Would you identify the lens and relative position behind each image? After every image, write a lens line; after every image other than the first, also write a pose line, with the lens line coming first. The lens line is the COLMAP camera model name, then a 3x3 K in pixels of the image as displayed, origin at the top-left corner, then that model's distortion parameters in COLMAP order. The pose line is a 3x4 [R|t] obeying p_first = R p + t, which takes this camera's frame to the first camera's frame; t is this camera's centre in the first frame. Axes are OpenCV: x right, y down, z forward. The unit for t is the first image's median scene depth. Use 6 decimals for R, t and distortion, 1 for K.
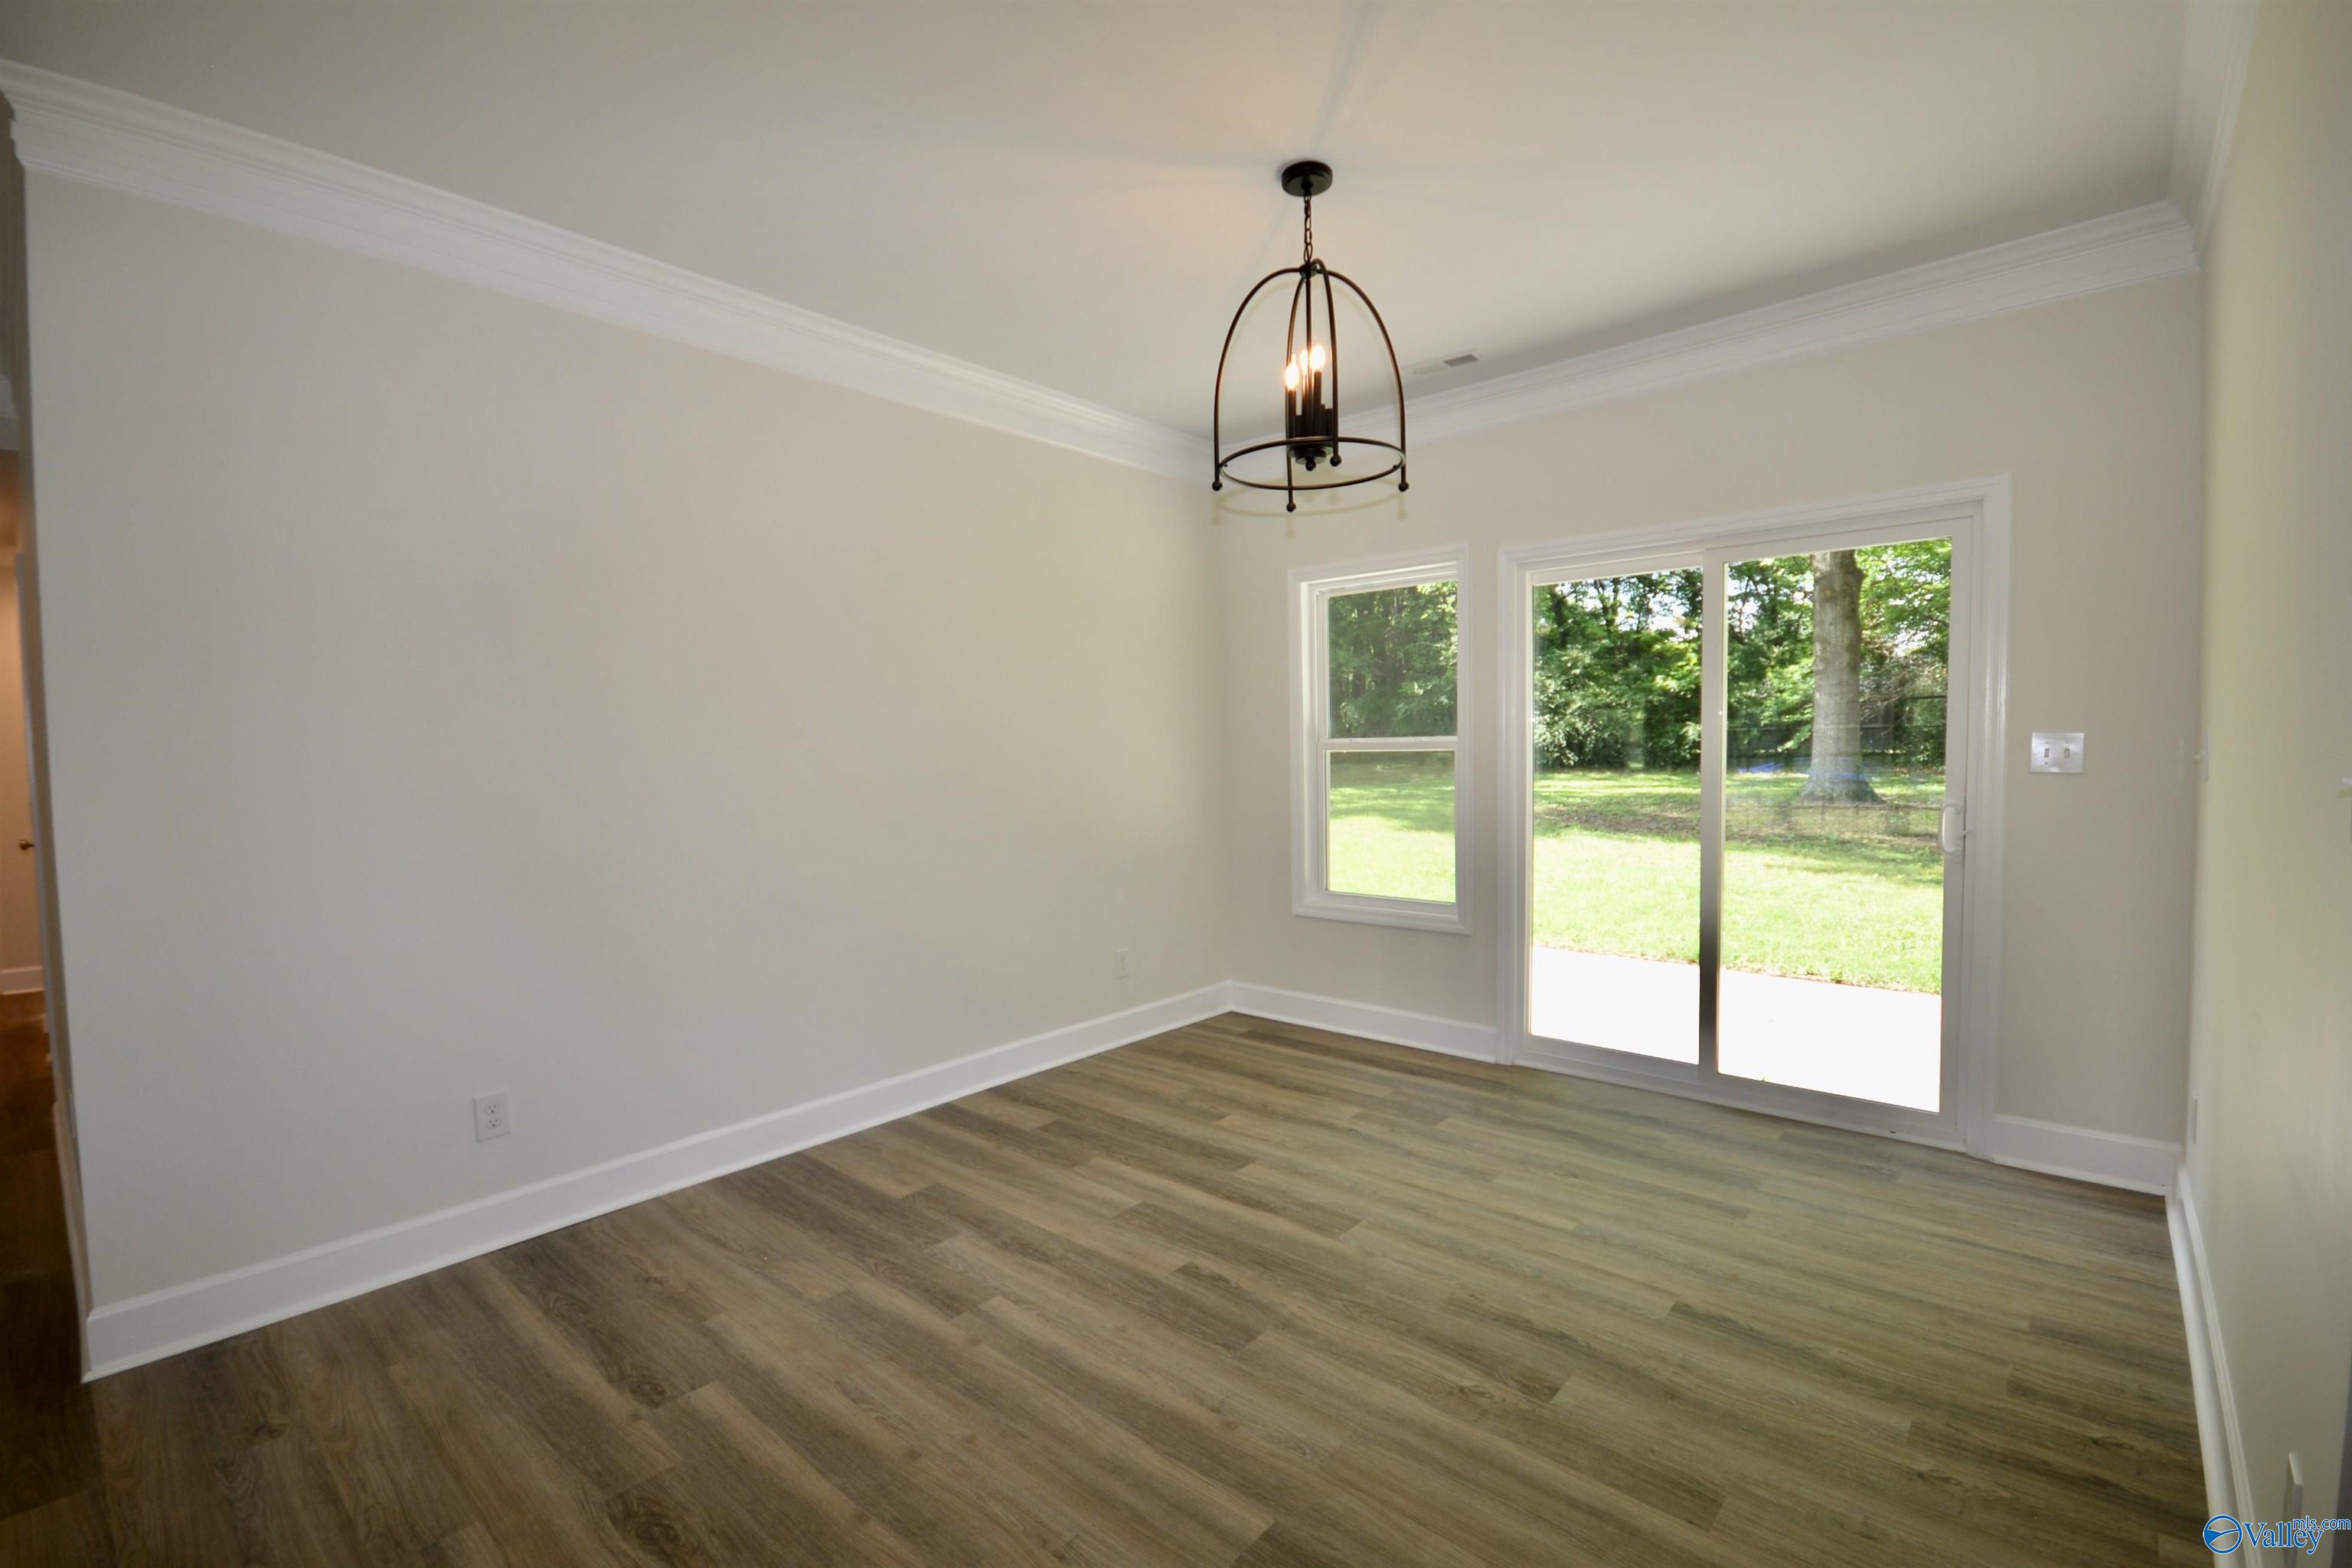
lens RADIAL K [[1024.9, 0, 1173.7], [0, 1024.9, 791.5], [0, 0, 1]] dist [0.020868, -0.018568]
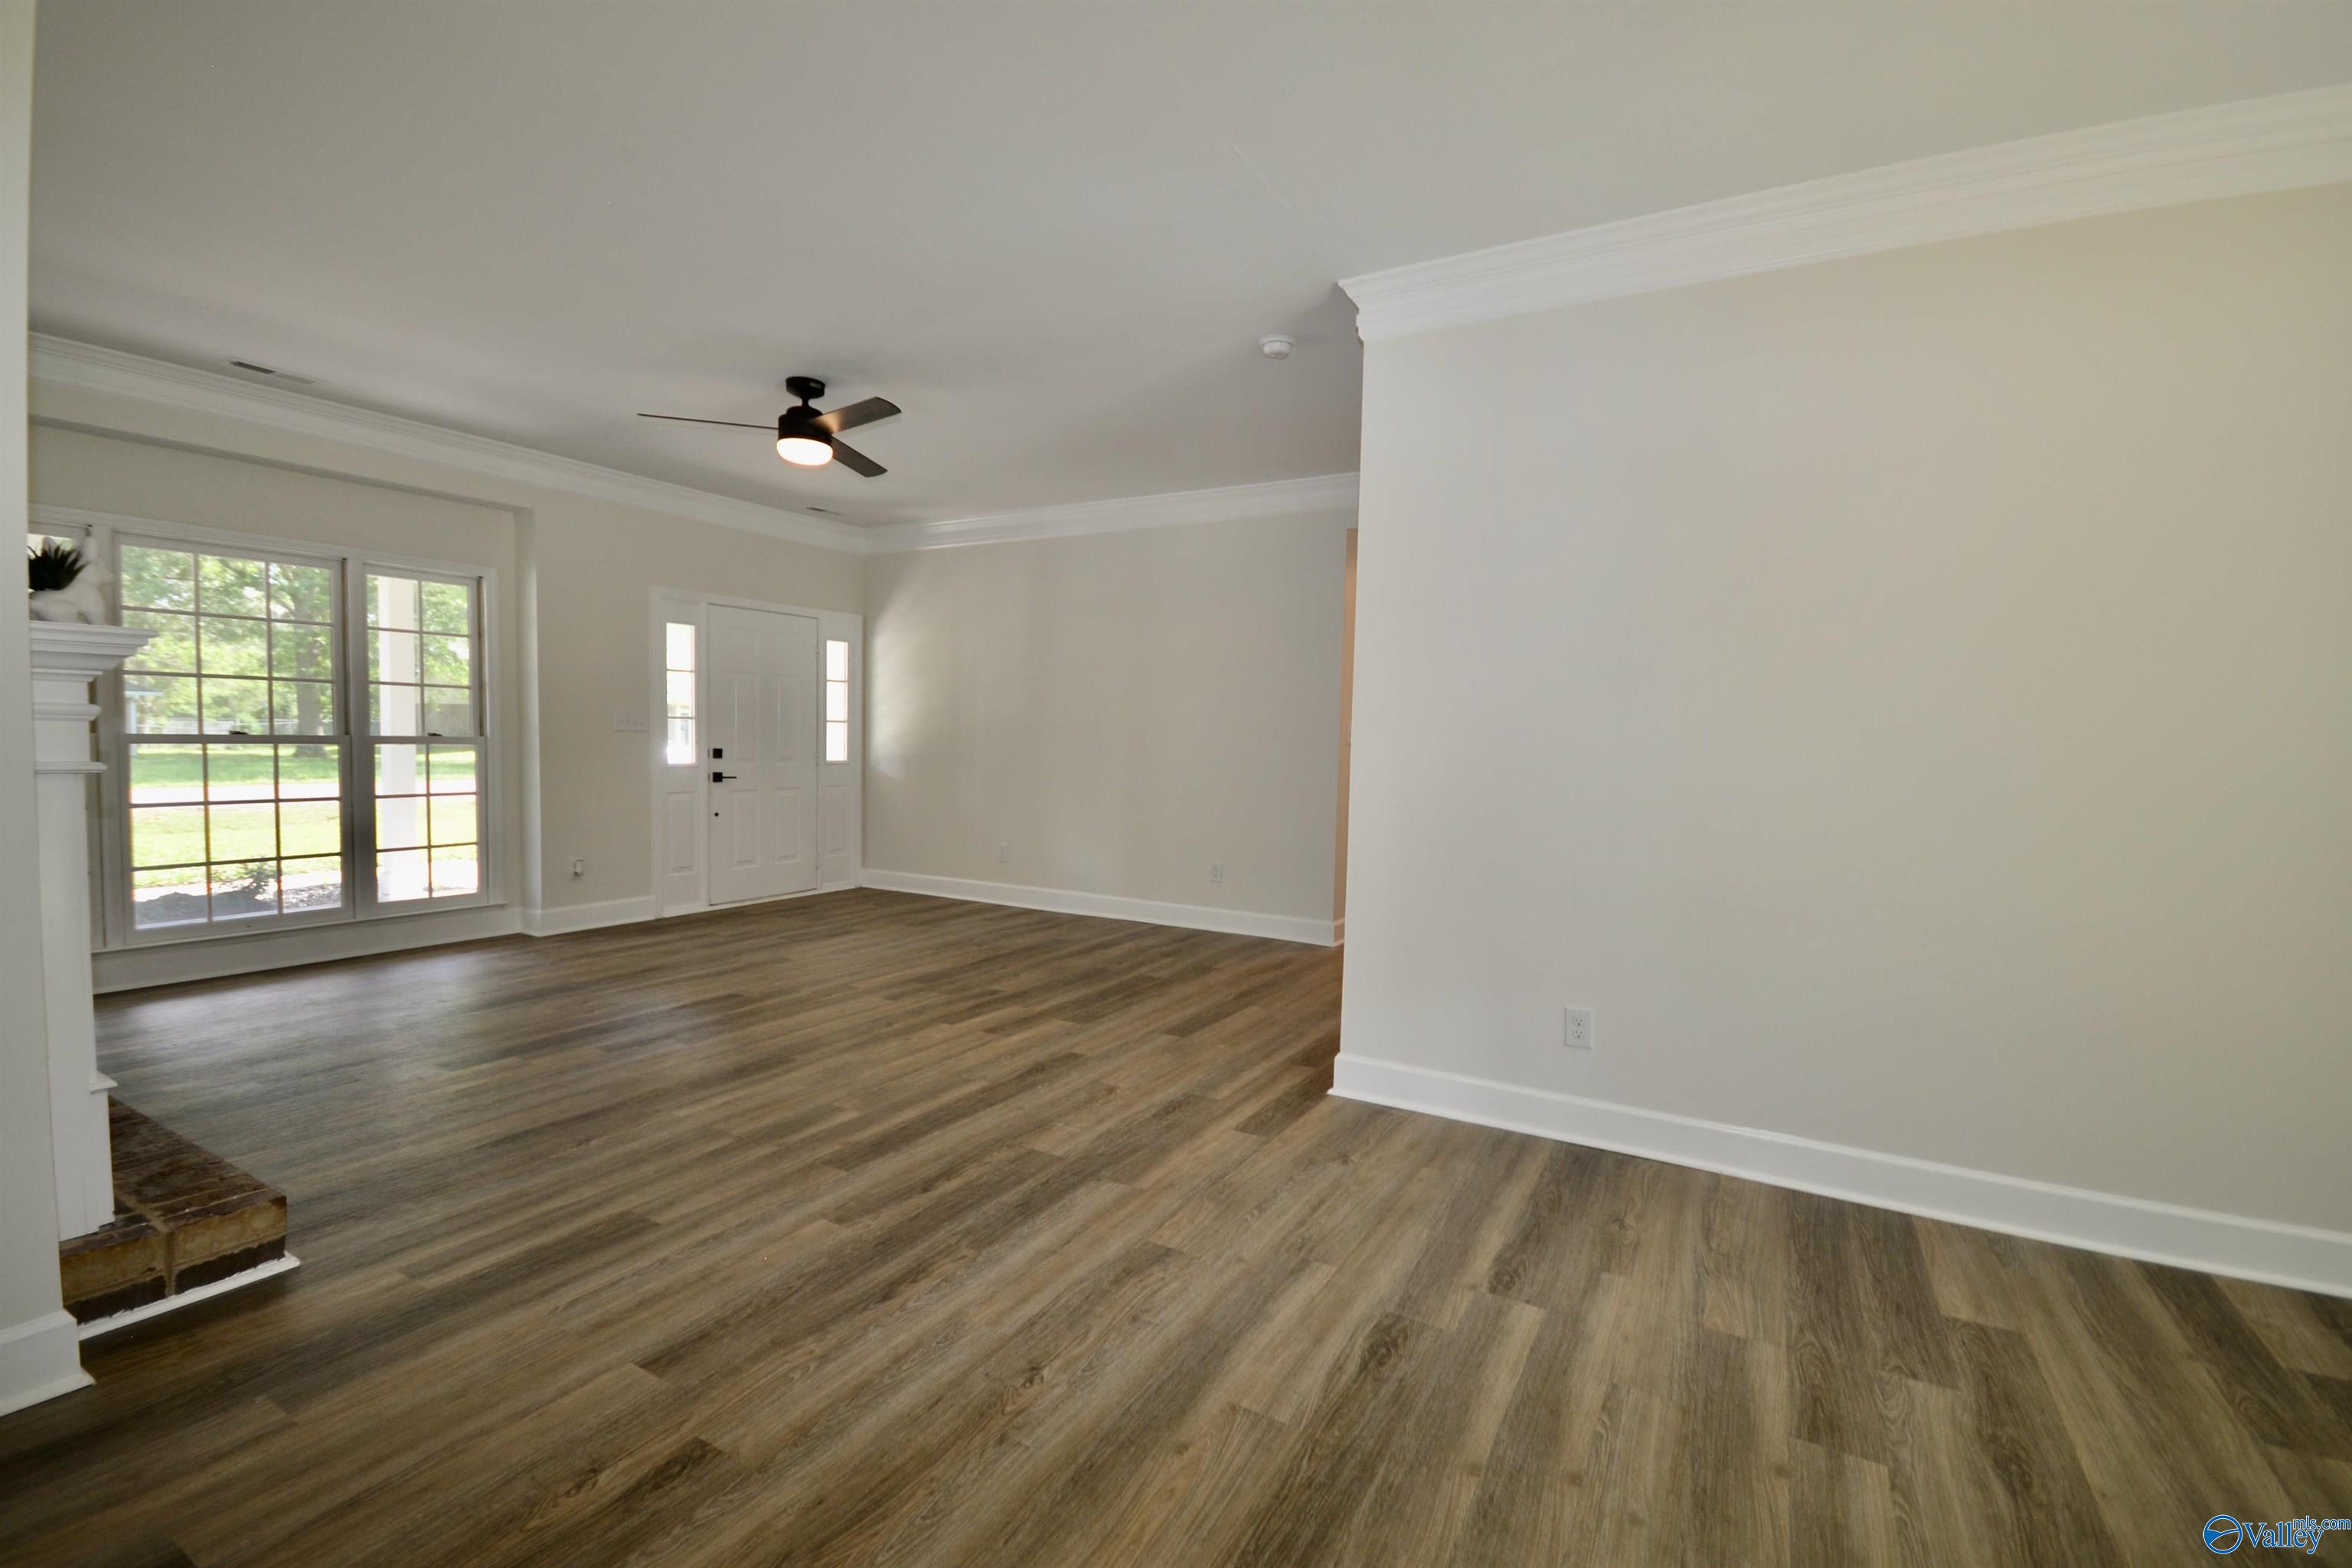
lens RADIAL K [[1024.9, 0, 1173.7], [0, 1024.9, 791.5], [0, 0, 1]] dist [0.020868, -0.018568]
pose [[0.196006, 0.072254, -0.977937, 0.375863], [-0.072022, 0.995649, 0.059127, 0.017078], [0.977954, 0.058843, 0.200357, 0.329367]]
